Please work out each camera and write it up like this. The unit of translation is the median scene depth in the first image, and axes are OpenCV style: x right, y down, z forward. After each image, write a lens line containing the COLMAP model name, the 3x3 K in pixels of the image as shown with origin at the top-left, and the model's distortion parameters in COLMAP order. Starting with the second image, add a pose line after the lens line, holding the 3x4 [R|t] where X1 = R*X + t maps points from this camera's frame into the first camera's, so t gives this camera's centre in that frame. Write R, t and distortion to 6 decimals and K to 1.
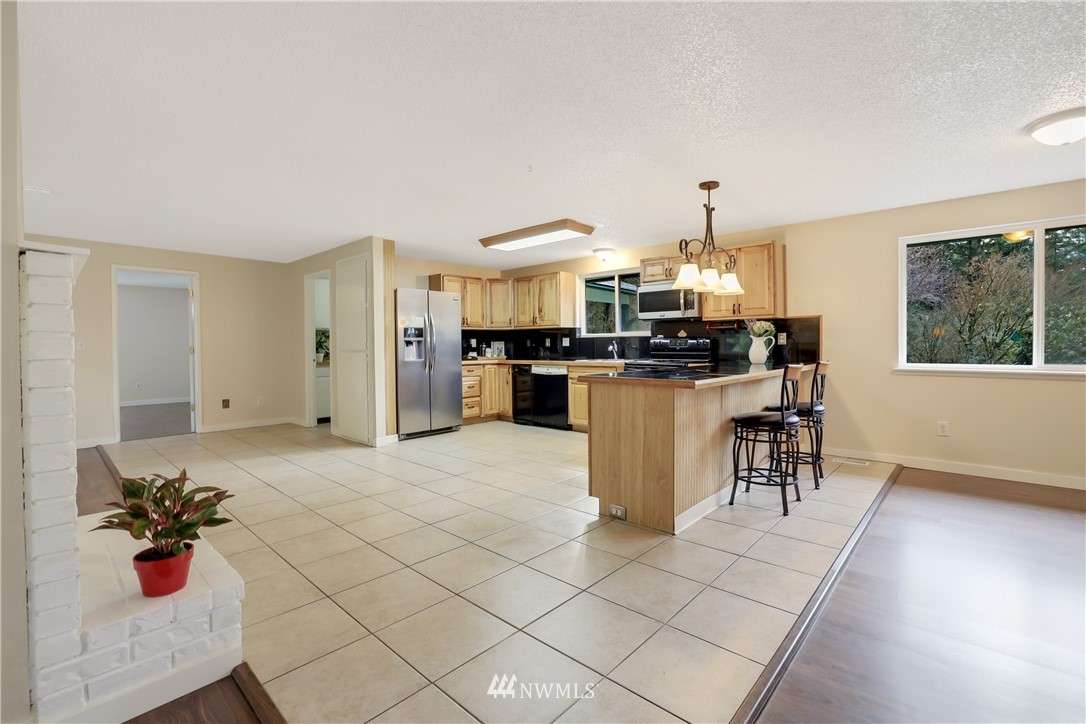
lens RADIAL K [[480.9, 0, 545.1], [0, 480.9, 352.7], [0, 0, 1]] dist [-0.042483, 0.017692]
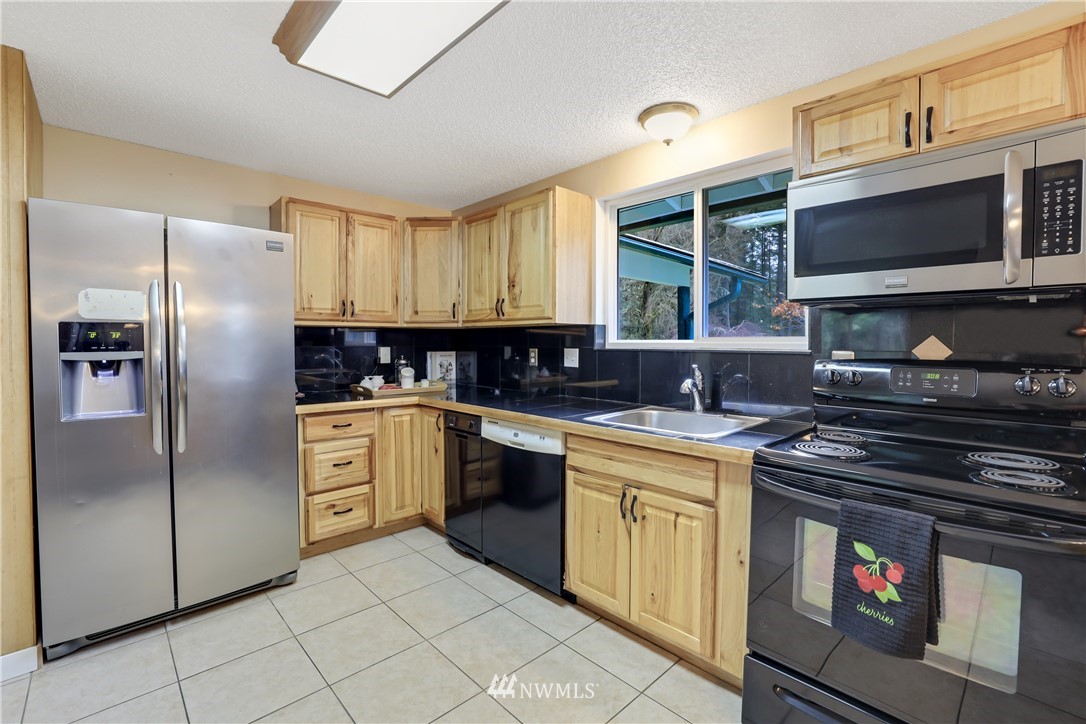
lens RADIAL K [[480.9, 0, 545.1], [0, 480.9, 352.7], [0, 0, 1]] dist [-0.042483, 0.017692]
pose [[0.997434, 0.012691, -0.070454, 0.054972], [-0.011997, 0.999875, 0.010269, -0.034399], [0.070576, -0.009398, 0.997462, 0.625714]]
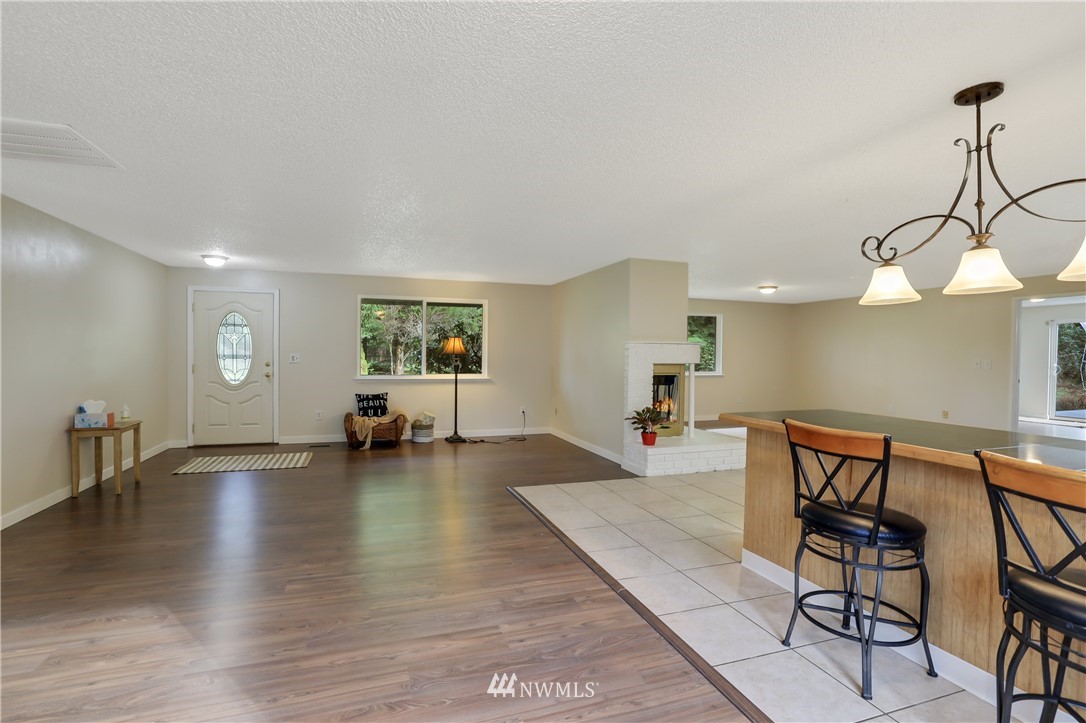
lens RADIAL K [[480.9, 0, 545.1], [0, 480.9, 352.2], [0, 0, 1]] dist [-0.042483, 0.017692]
pose [[-0.463766, -0.010756, -0.885892, 0.611971], [-0.032592, 0.999457, 0.004927, -0.028713], [0.885358, 0.031158, -0.463864, 0.485950]]
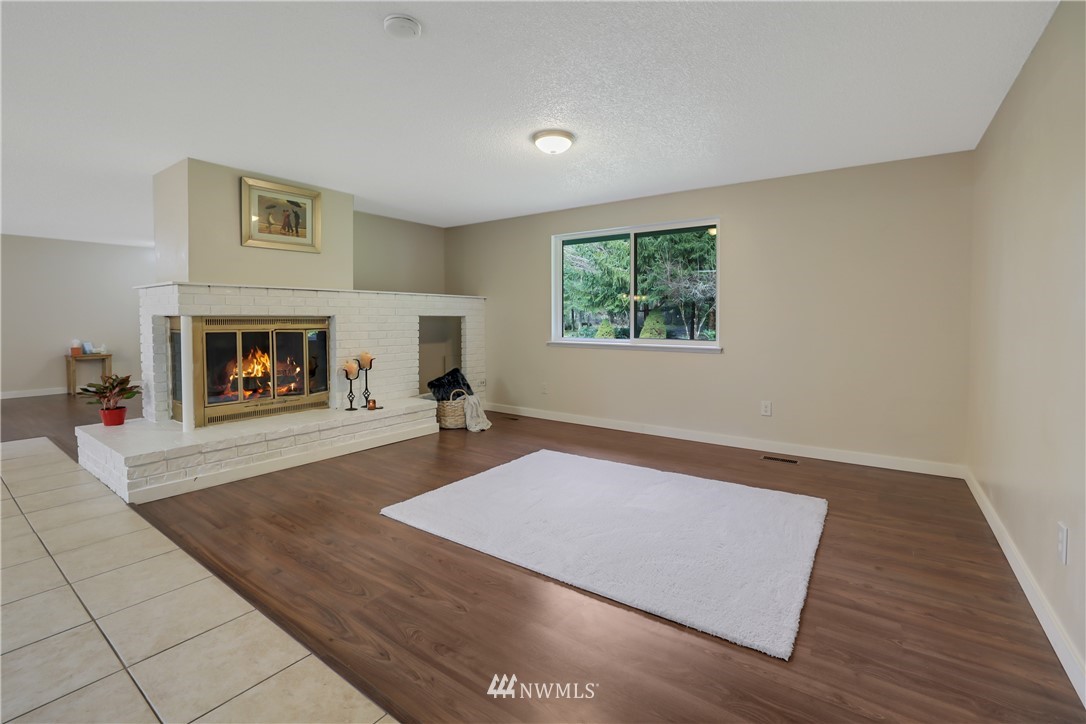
lens RADIAL K [[475.2, 0, 538.5], [0, 475.2, 336.7], [0, 0, 1]] dist [-0.002668, 0.000289]
pose [[-0.996258, 0.011360, -0.085679, -0.706133], [0.006791, 0.998548, 0.053435, -0.011619], [0.086162, 0.052653, -0.994889, 0.923633]]
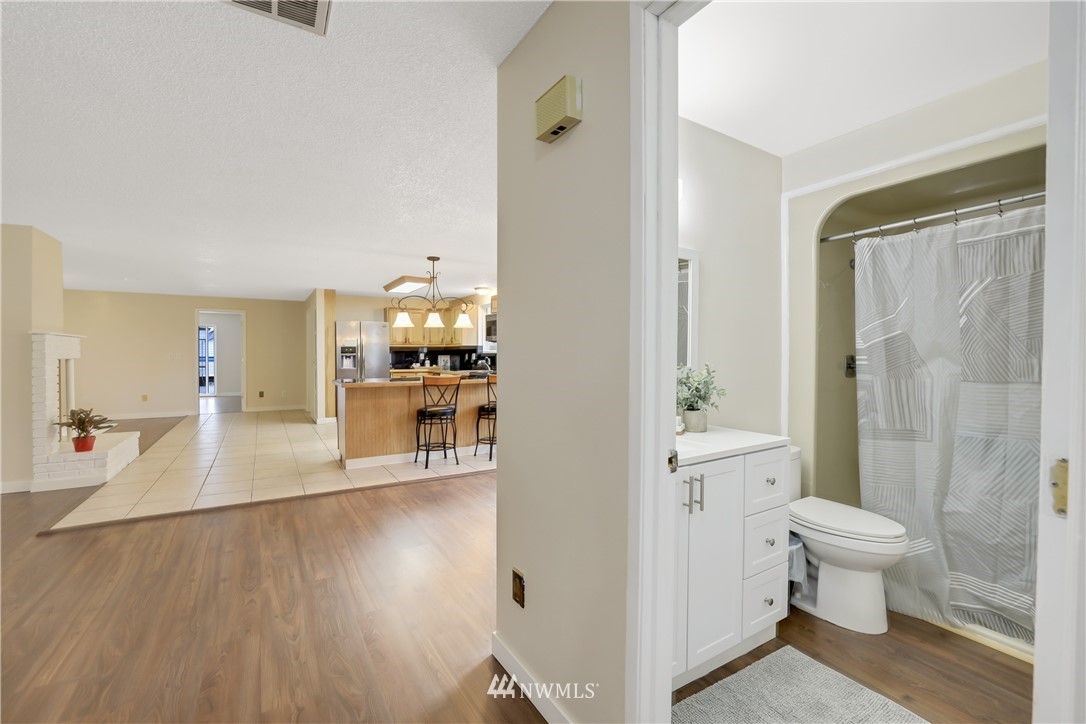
lens RADIAL K [[480.9, 0, 545.1], [0, 480.9, 352.7], [0, 0, 1]] dist [-0.042483, 0.017692]
pose [[0.958864, 0.007775, -0.283760, 0.666749], [-0.012477, 0.999813, -0.014769, -0.017458], [0.283592, 0.017702, 0.958782, -0.229876]]
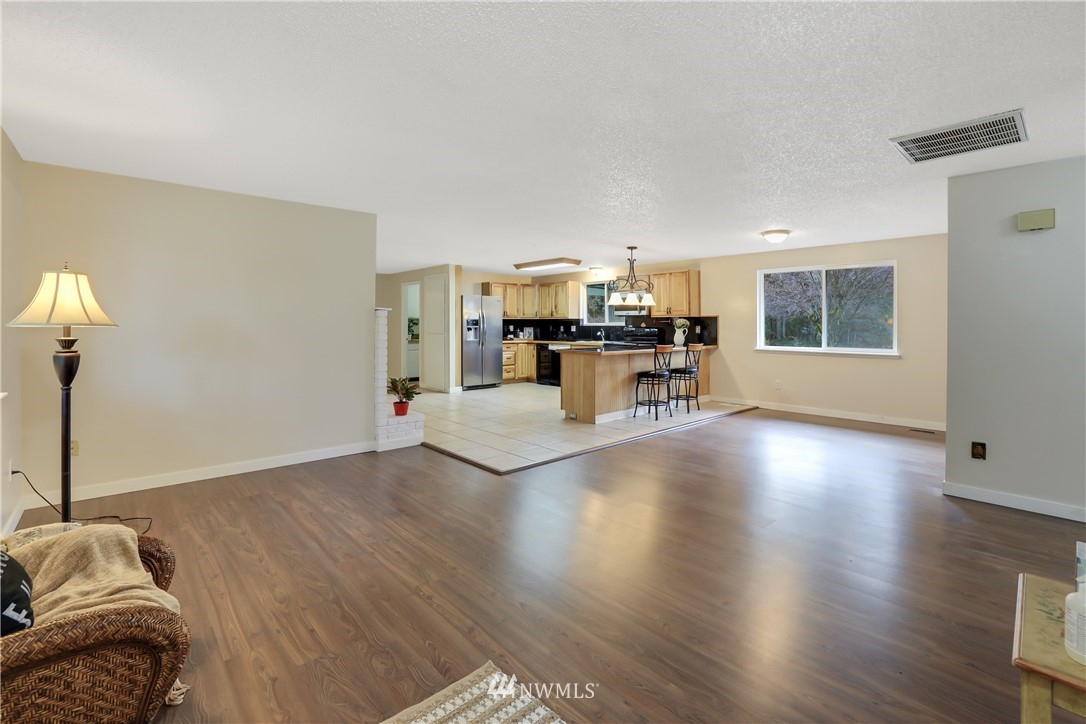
lens RADIAL K [[503.4, 0, 544.9], [0, 503.4, 311.1], [0, 0, 1]] dist [-0.000829, 0.000094]
pose [[0.994832, 0.005292, -0.101392, 0.123079], [-0.009347, 0.999173, -0.039564, -0.015077], [0.101099, 0.040307, 0.994060, -0.584084]]
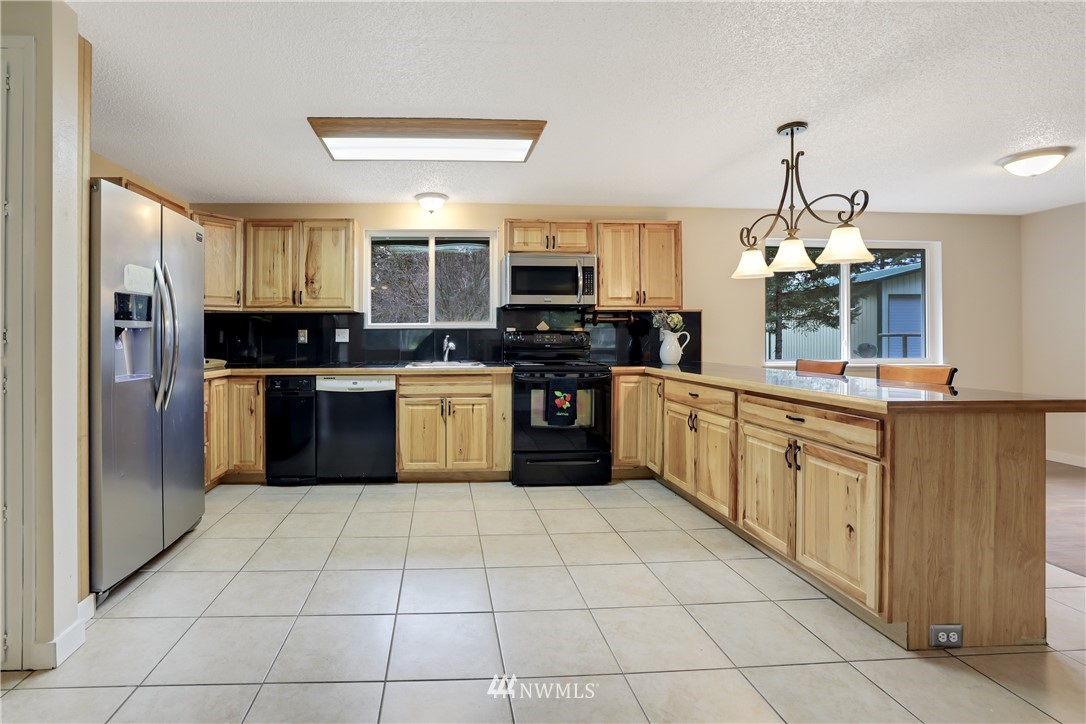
lens RADIAL K [[496.5, 0, 454.1], [0, 496.5, 335.2], [0, 0, 1]] dist [-0.031568, 0.000644]
pose [[0.714597, 0.010168, 0.699463, -0.329378], [0.006837, 0.999745, -0.021517, -0.008861], [-0.699503, 0.020158, 0.714345, 0.492788]]
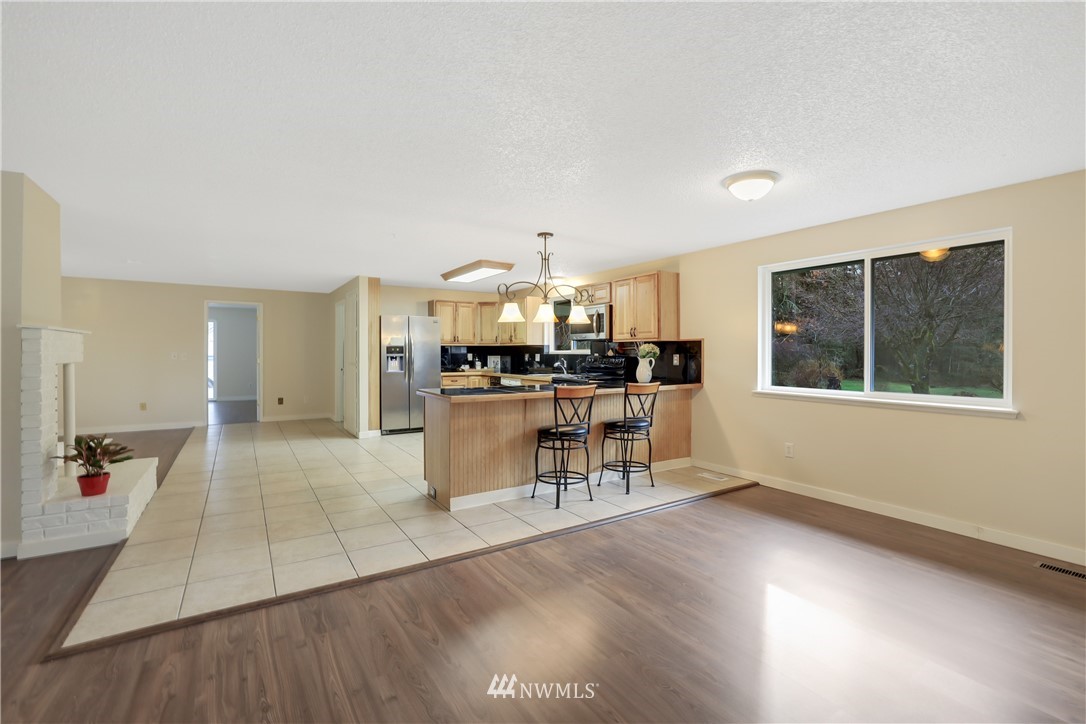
lens RADIAL K [[487.0, 0, 536.8], [0, 487.0, 352.0], [0, 0, 1]] dist [-0.001471, 0.000597]
pose [[0.962305, 0.009745, -0.271799, 0.390727], [-0.013820, 0.999819, -0.013084, -0.022310], [0.271623, 0.016347, 0.962265, -0.118031]]
